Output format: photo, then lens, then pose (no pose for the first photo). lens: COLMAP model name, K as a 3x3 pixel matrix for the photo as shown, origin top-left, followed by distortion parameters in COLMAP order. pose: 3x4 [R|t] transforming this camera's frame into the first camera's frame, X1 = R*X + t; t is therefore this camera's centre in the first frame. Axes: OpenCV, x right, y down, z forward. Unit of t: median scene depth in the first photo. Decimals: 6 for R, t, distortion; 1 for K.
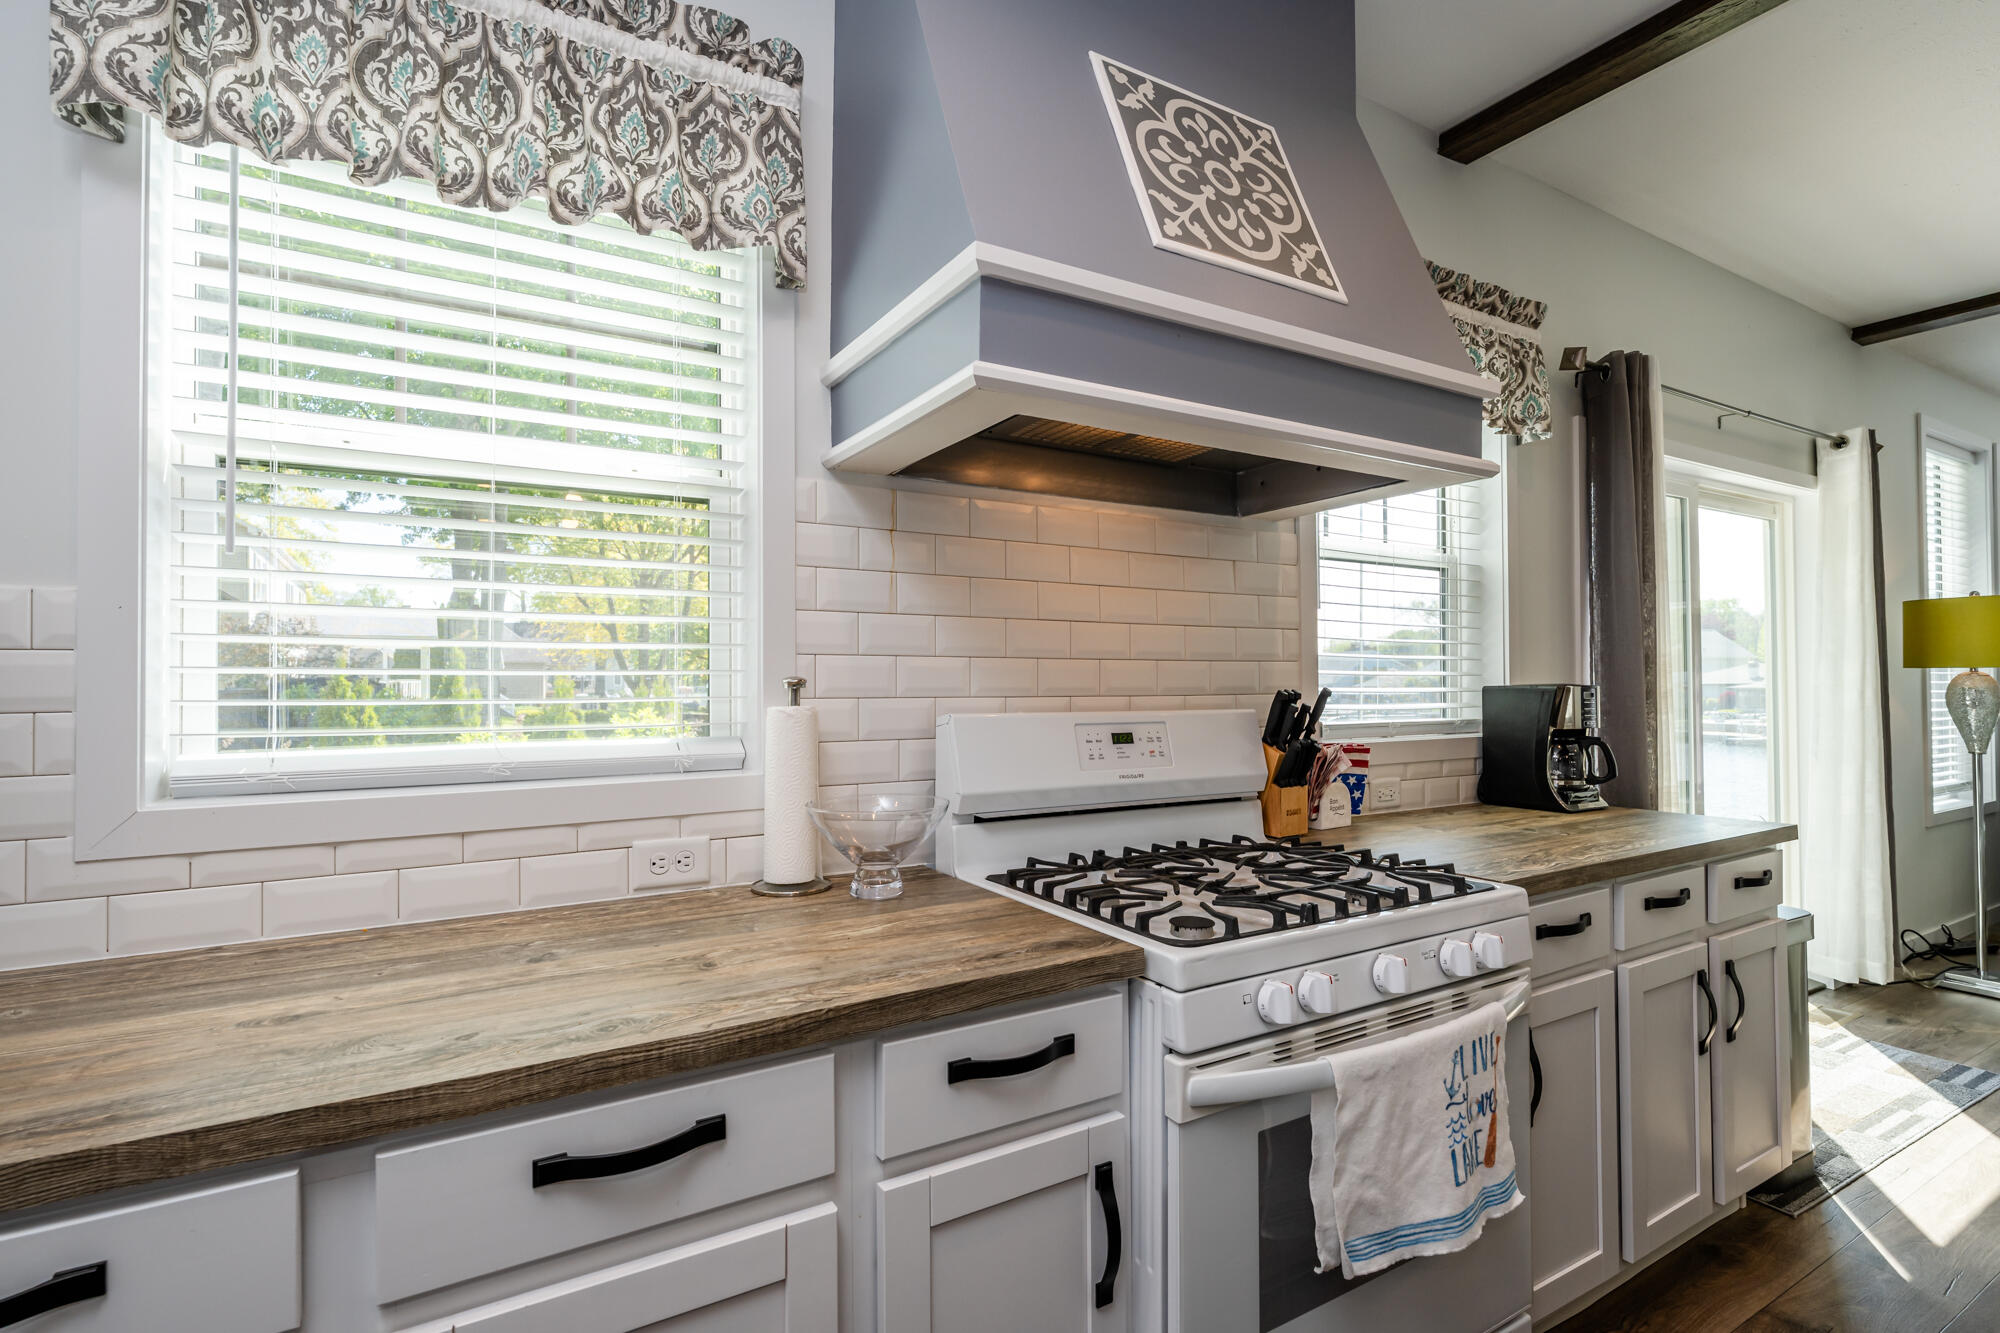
lens RADIAL K [[940.5, 0, 1001.2], [0, 940.5, 663.6], [0, 0, 1]] dist [-0.006886, 0.000068]
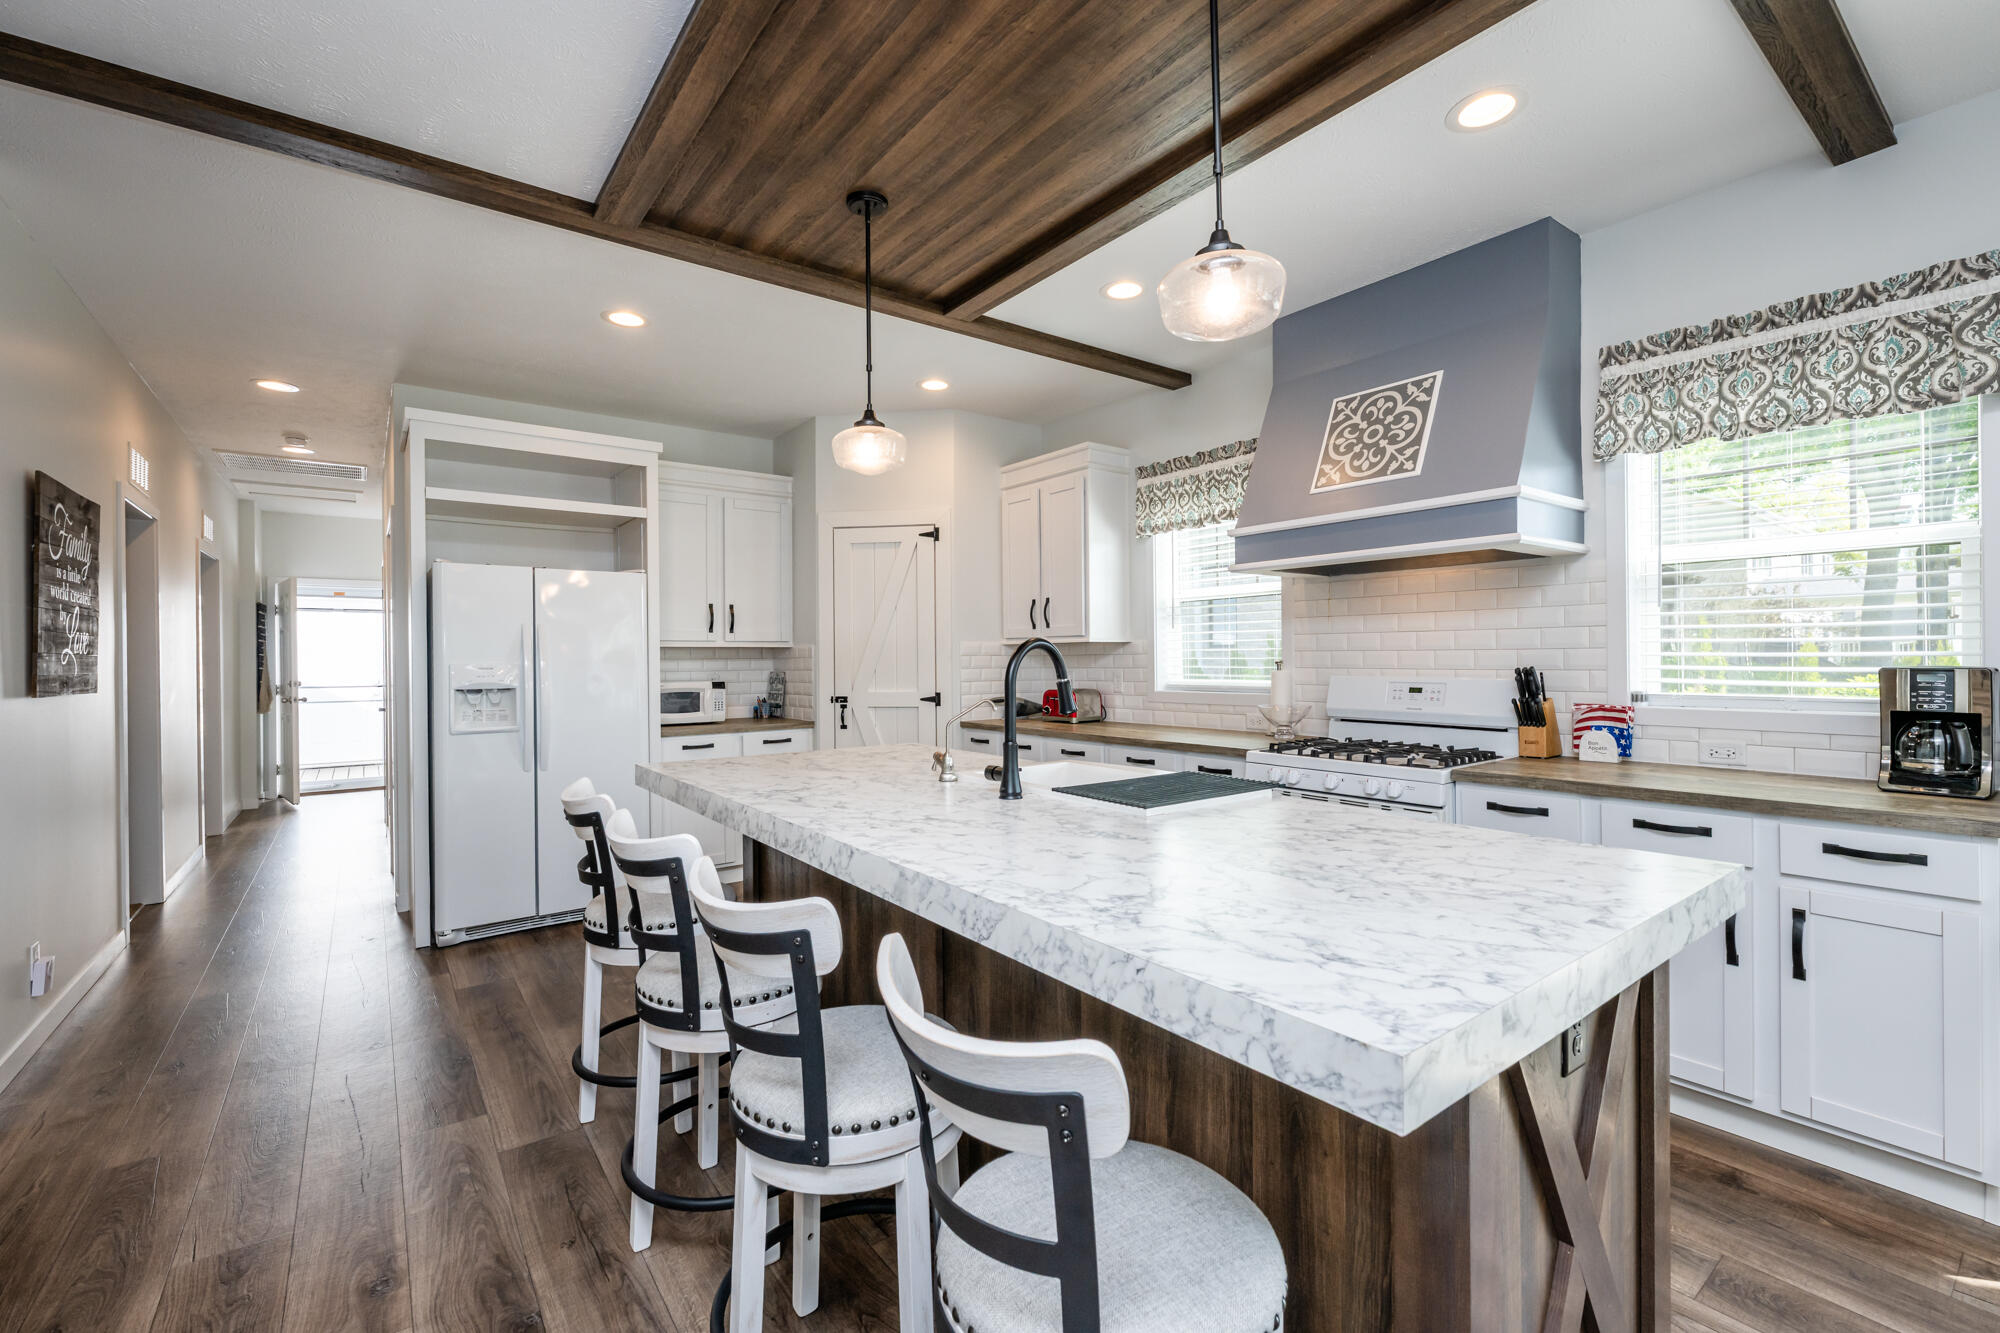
lens RADIAL K [[840.3, 0, 1013.9], [0, 840.3, 654.9], [0, 0, 1]] dist [0.001062, -0.000137]
pose [[0.124300, 0.002508, -0.992242, 2.000723], [0.030582, 0.999512, 0.006357, -0.037692], [0.991773, -0.031135, 0.124162, -0.089084]]
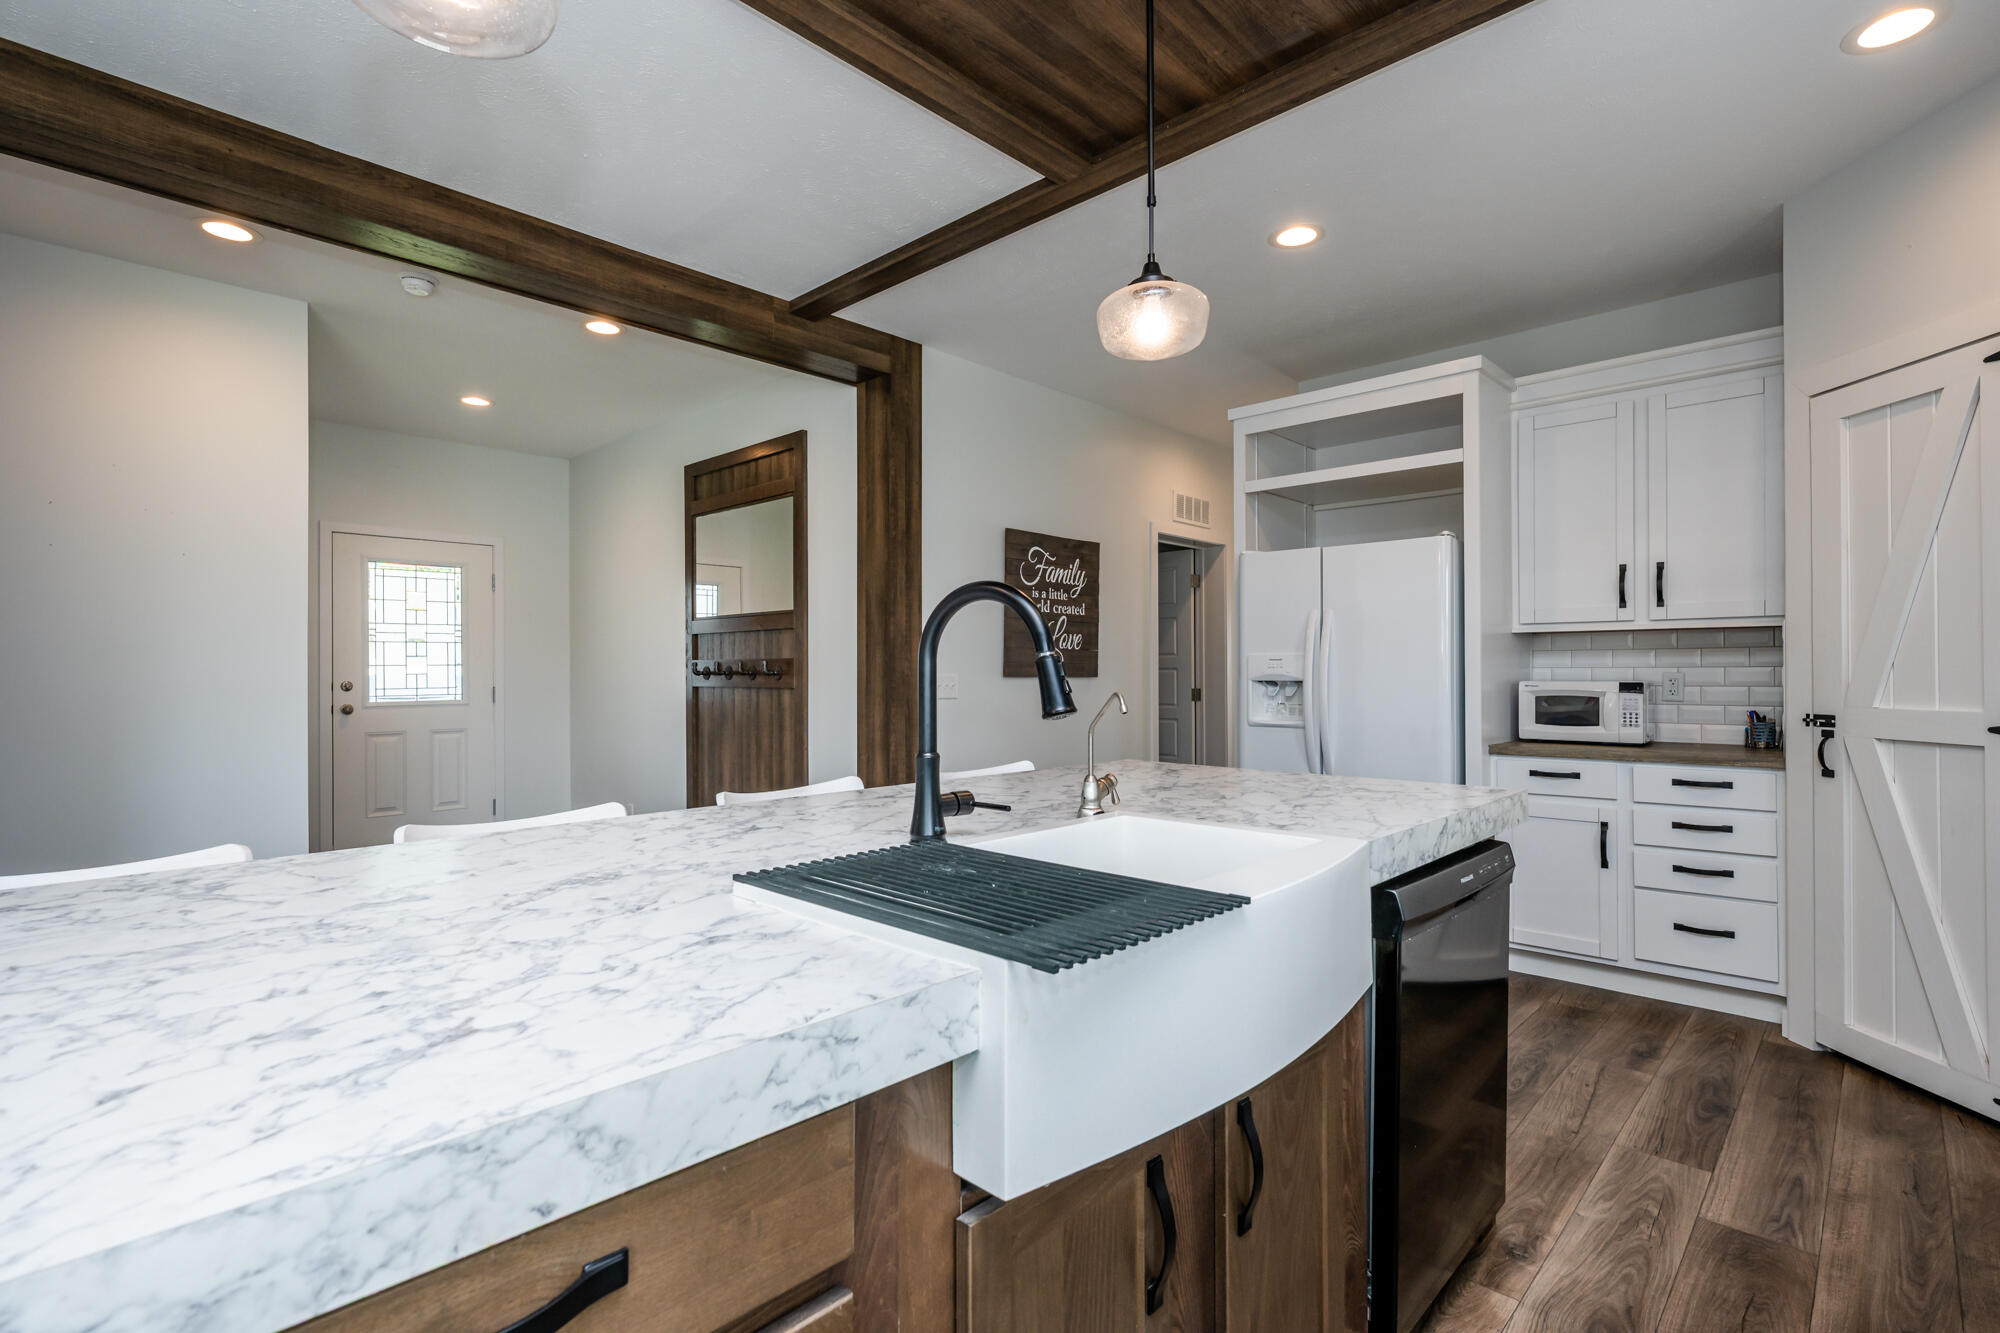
lens RADIAL K [[940.5, 0, 1011.1], [0, 940.5, 661.6], [0, 0, 1]] dist [-0.006886, 0.000068]
pose [[-0.959187, 0.004674, -0.282733, 0.912792], [0.014707, 0.999335, -0.033373, 0.046915], [0.282389, -0.036169, -0.958618, 0.917137]]
